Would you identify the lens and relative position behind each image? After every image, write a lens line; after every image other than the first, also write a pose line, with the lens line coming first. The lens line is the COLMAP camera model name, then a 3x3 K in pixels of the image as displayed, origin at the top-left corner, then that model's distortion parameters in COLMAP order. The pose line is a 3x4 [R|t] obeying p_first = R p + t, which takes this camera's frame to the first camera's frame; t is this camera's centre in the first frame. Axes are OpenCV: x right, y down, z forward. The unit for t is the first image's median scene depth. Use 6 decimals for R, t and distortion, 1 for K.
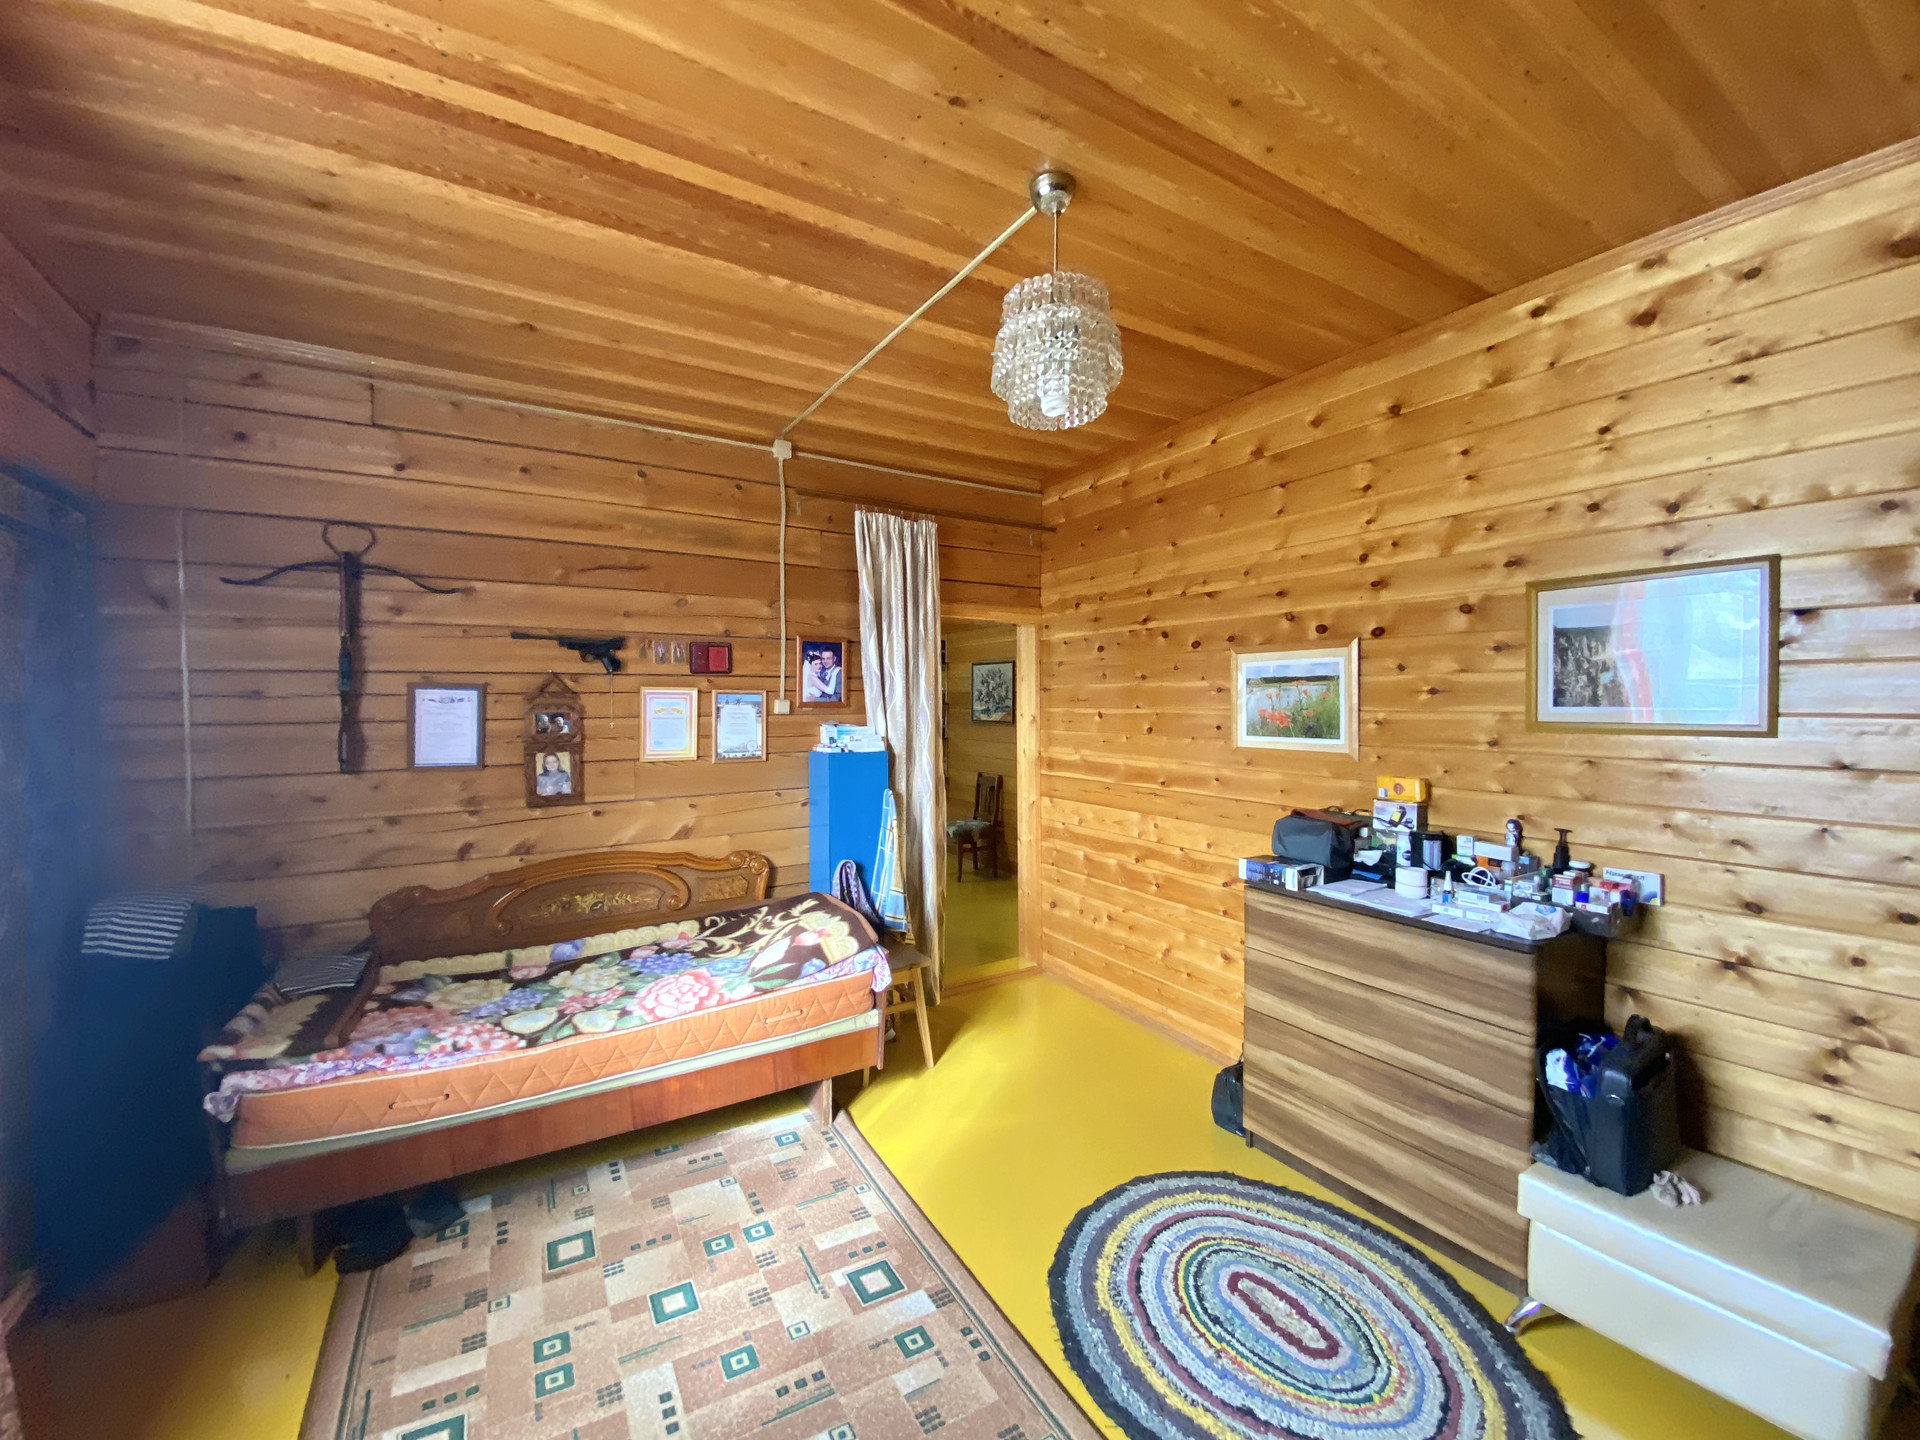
lens RADIAL K [[778.2, 0, 978.6], [0, 778.2, 720.0], [0, 0, 1]] dist [0.049644, -0.038708]
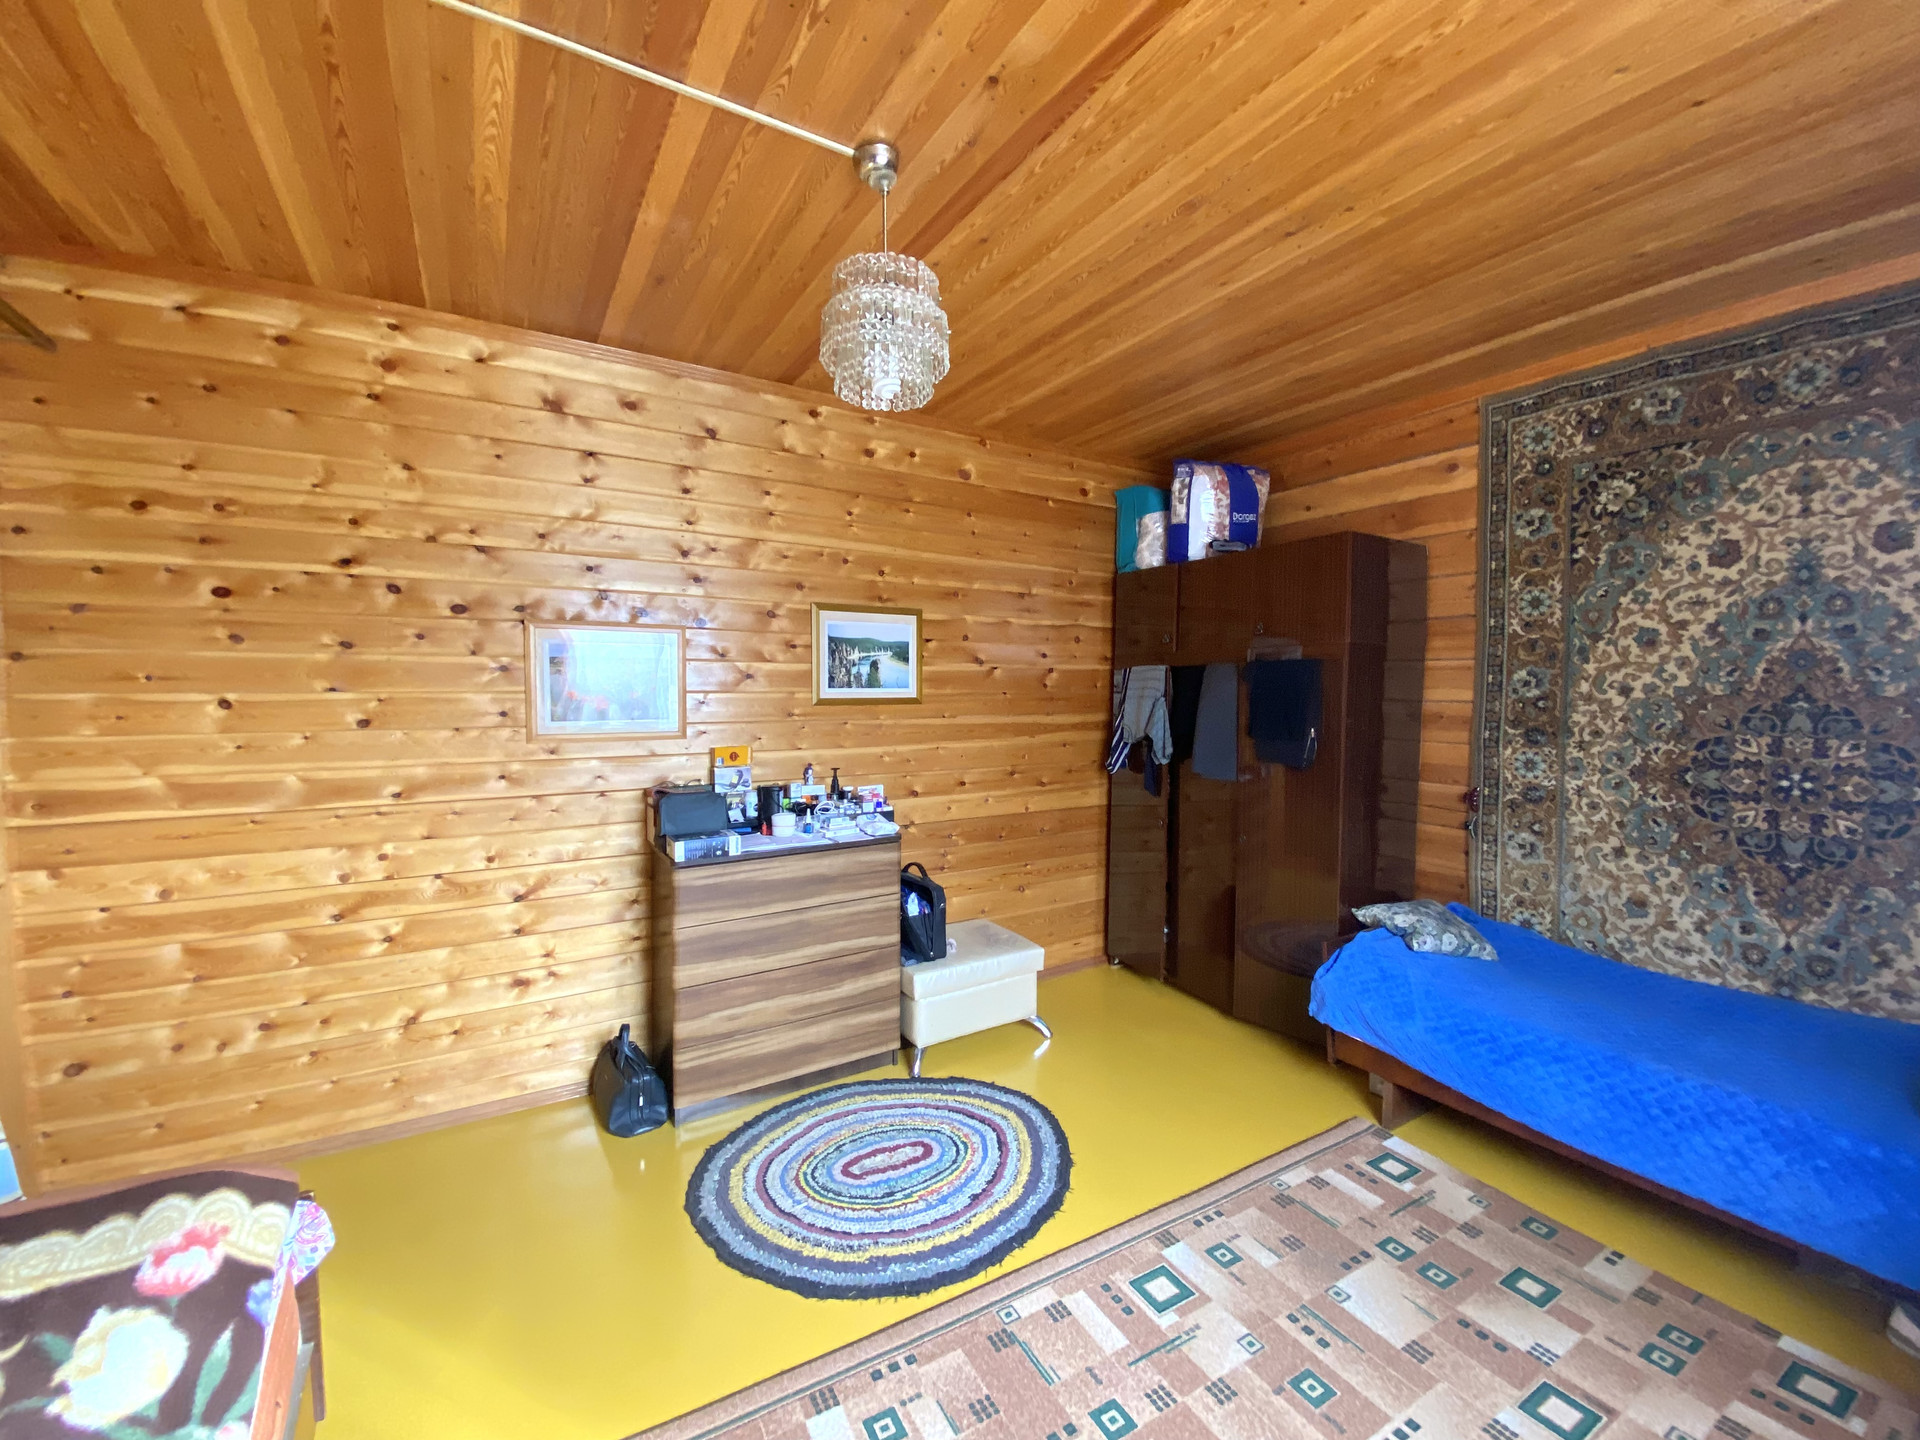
lens RADIAL K [[767.3, 0, 960.4], [0, 767.3, 719.5], [0, 0, 1]] dist [0.014163, -0.017800]
pose [[0.015897, -0.040672, 0.999046, -0.780471], [0.019026, 0.999004, 0.040367, -0.012901], [-0.999693, 0.018366, 0.016655, 0.789056]]
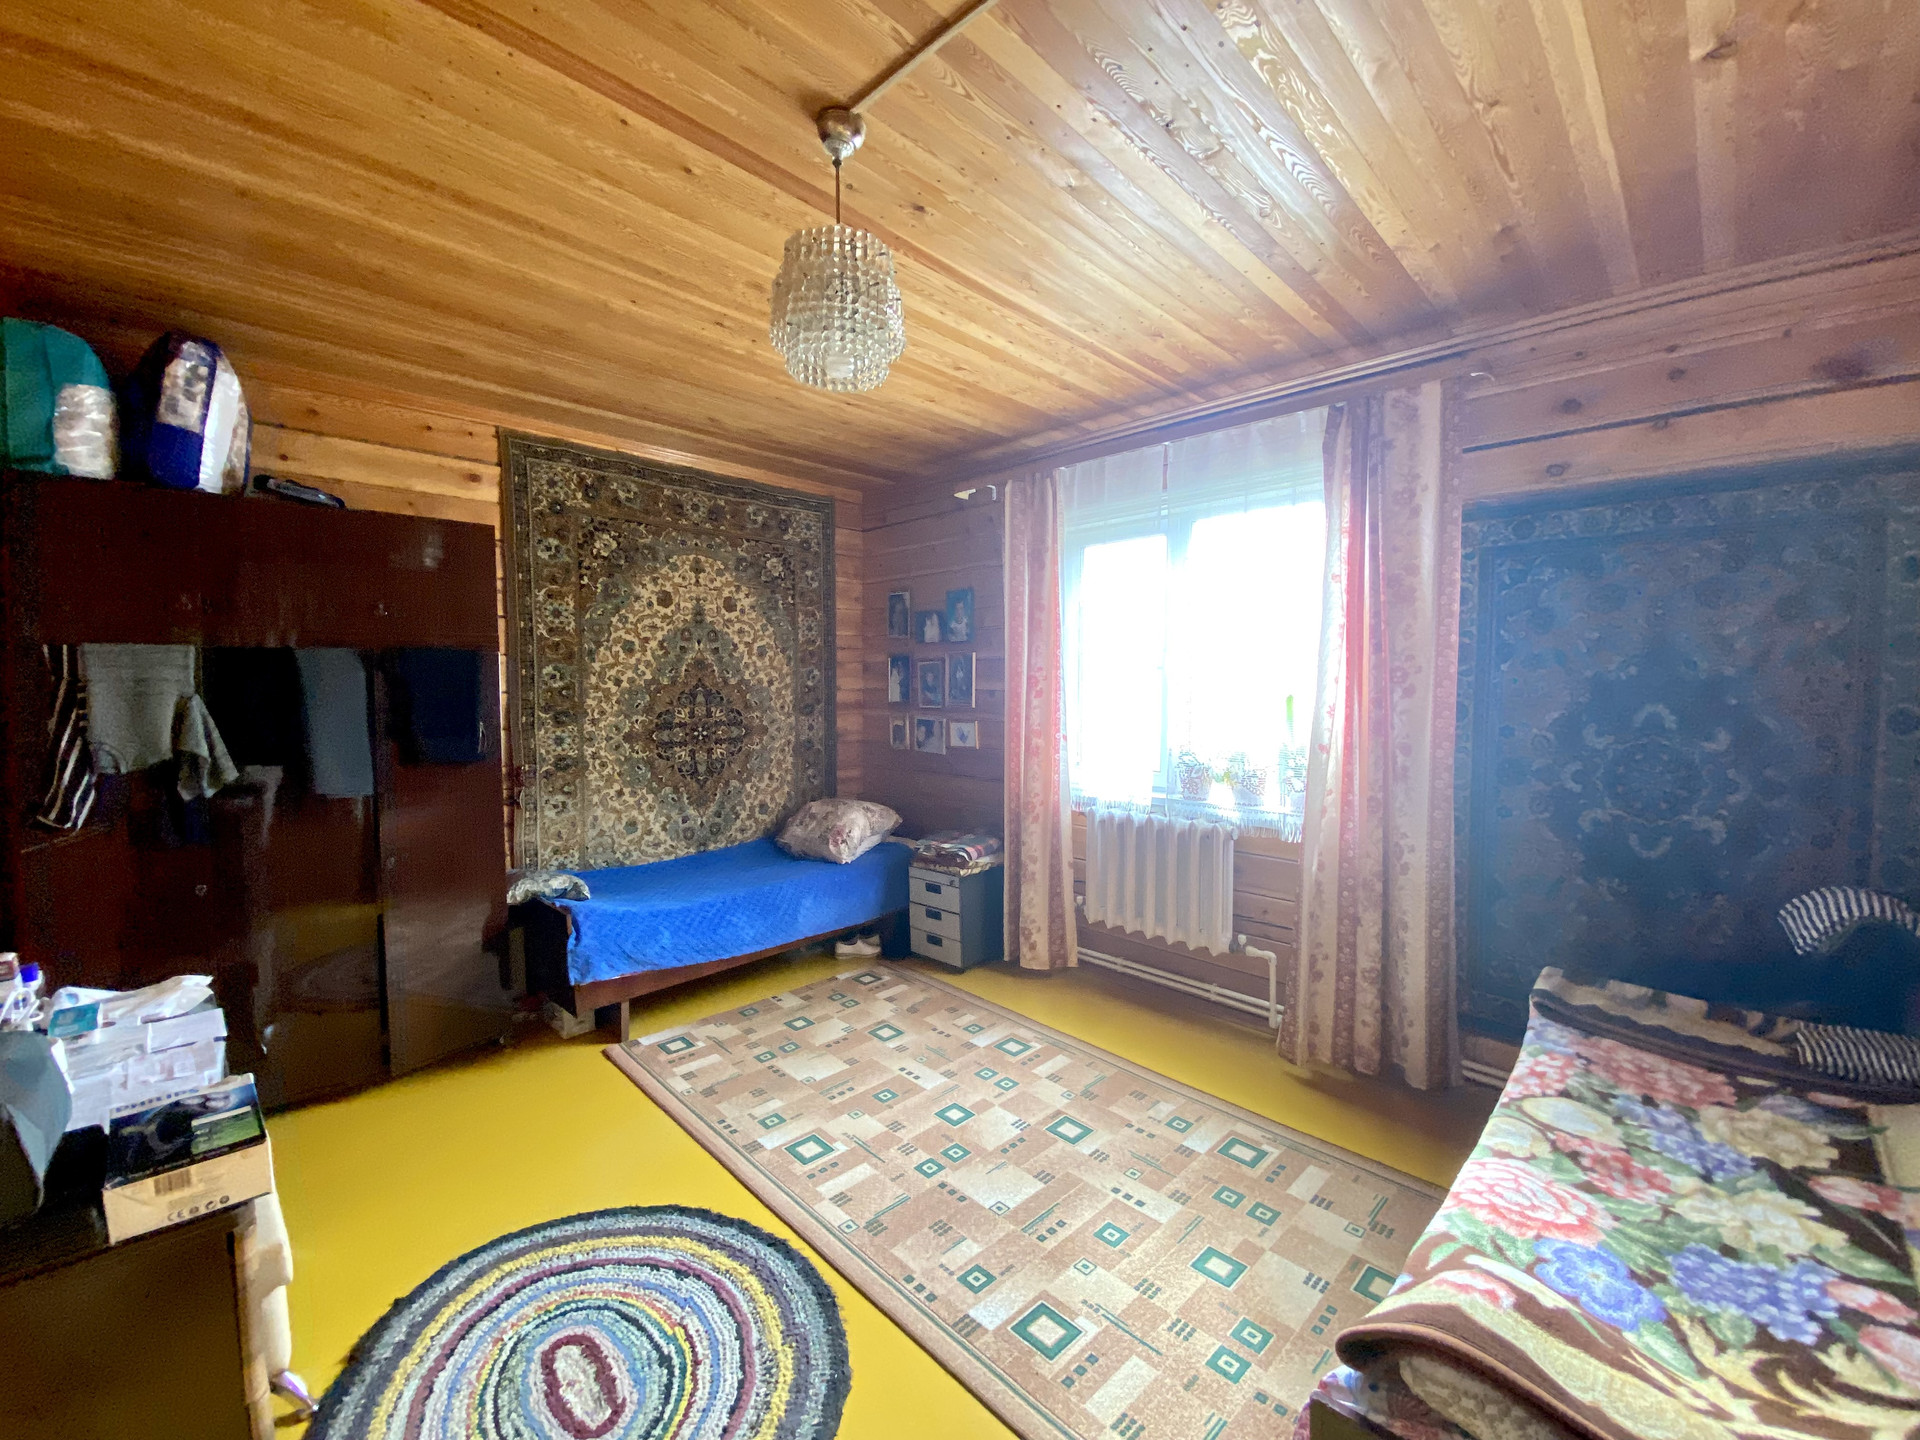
lens RADIAL K [[767.3, 0, 960.4], [0, 767.3, 719.5], [0, 0, 1]] dist [0.014163, -0.017800]
pose [[-0.972862, 0.010231, -0.231158, 0.152455], [-0.006102, 0.997540, 0.069835, -0.033561], [0.231304, 0.069350, -0.970407, 1.728288]]
